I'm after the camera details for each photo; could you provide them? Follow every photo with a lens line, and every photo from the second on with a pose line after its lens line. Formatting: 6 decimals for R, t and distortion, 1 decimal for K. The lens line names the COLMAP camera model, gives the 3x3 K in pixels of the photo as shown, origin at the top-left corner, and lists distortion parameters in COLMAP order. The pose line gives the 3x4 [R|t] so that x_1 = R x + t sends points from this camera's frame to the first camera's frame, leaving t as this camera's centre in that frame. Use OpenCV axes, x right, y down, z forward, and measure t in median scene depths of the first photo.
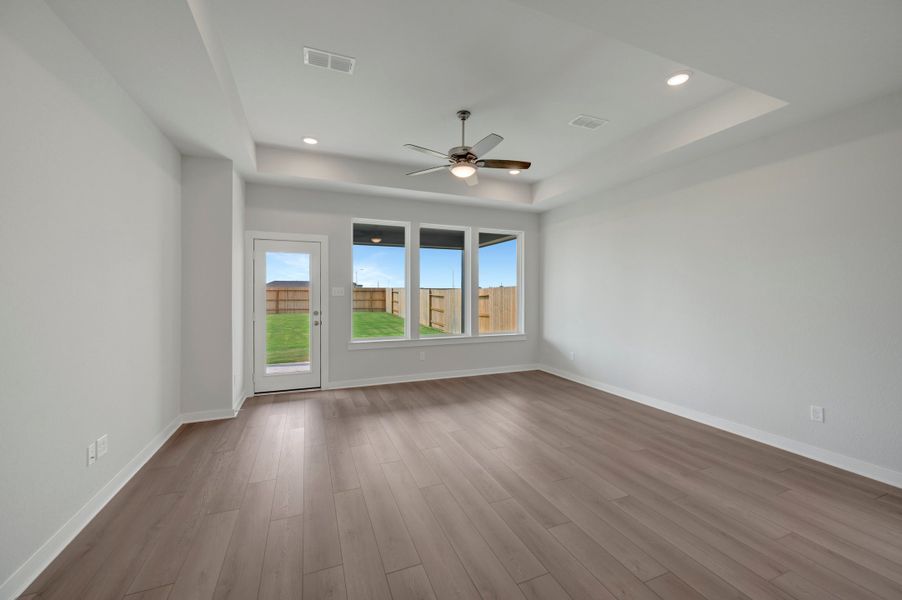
lens RADIAL K [[363.1, 0, 457.3], [0, 363.1, 293.9], [0, 0, 1]] dist [-0.002623, -0.000347]
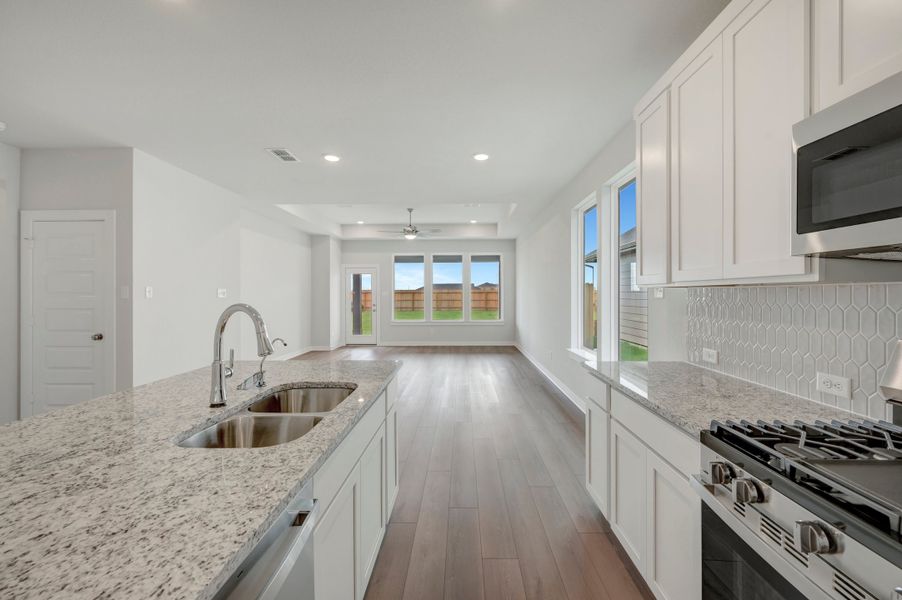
lens RADIAL K [[363.1, 0, 457.3], [0, 363.1, 293.9], [0, 0, 1]] dist [-0.002623, -0.000347]
pose [[0.917564, -0.005680, -0.397548, 0.747795], [0.004448, 0.999982, -0.004021, 0.003304], [0.397564, 0.001921, 0.917572, -0.557594]]
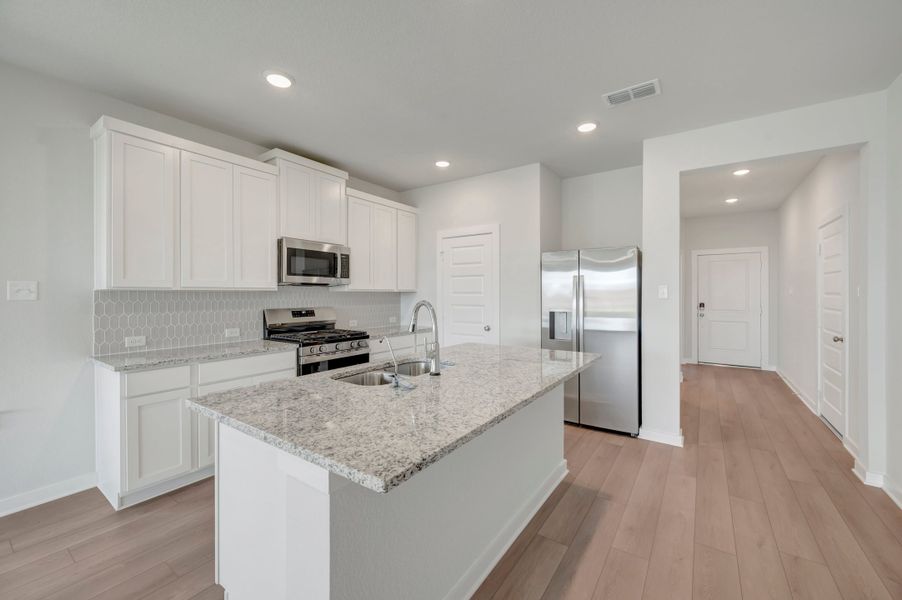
lens RADIAL K [[363.1, 0, 457.3], [0, 363.1, 293.9], [0, 0, 1]] dist [-0.002623, -0.000347]
pose [[-0.550120, -0.000967, 0.835085, 0.142587], [0.002132, 0.999994, 0.002563, 0.000734], [-0.835083, 0.003190, -0.550115, -0.184691]]
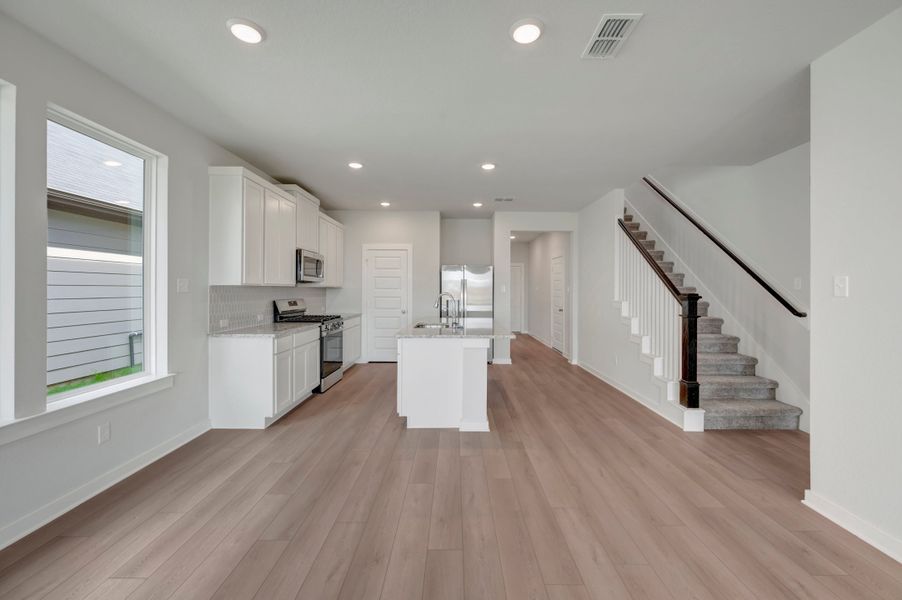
lens RADIAL K [[363.1, 0, 457.3], [0, 363.1, 293.9], [0, 0, 1]] dist [-0.002623, -0.000347]
pose [[-0.927406, -0.008256, 0.373965, 0.148613], [-0.003775, 0.999912, 0.012712, 0.001643], [-0.374037, 0.010378, -0.927356, 0.409213]]
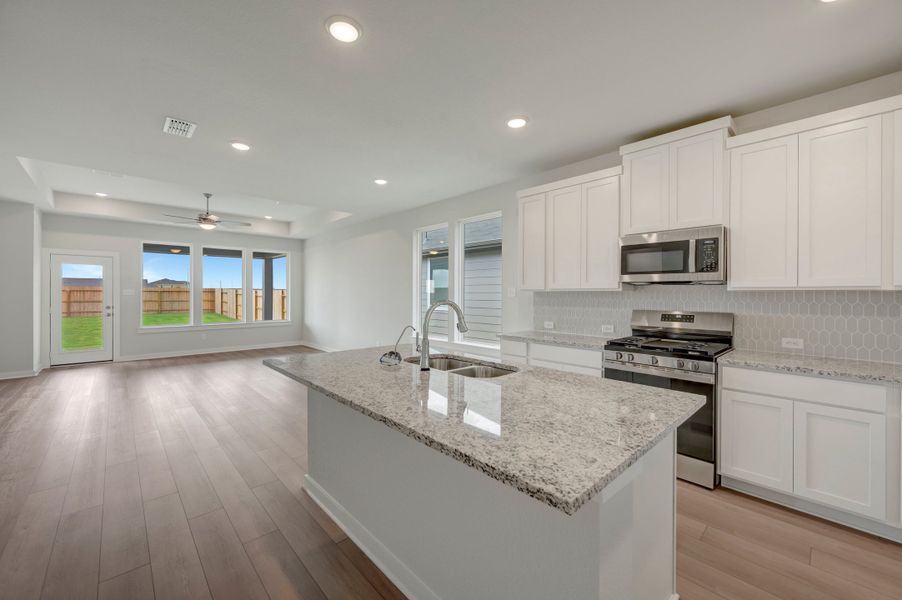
lens RADIAL K [[359.8, 0, 455.3], [0, 359.8, 294.5], [0, 0, 1]] dist [0.000372, -0.000169]
pose [[0.934877, 0.000283, 0.354971, 0.362400], [-0.000132, 1.000000, -0.000450, 0.002691], [-0.354971, 0.000374, 0.934877, -0.759867]]
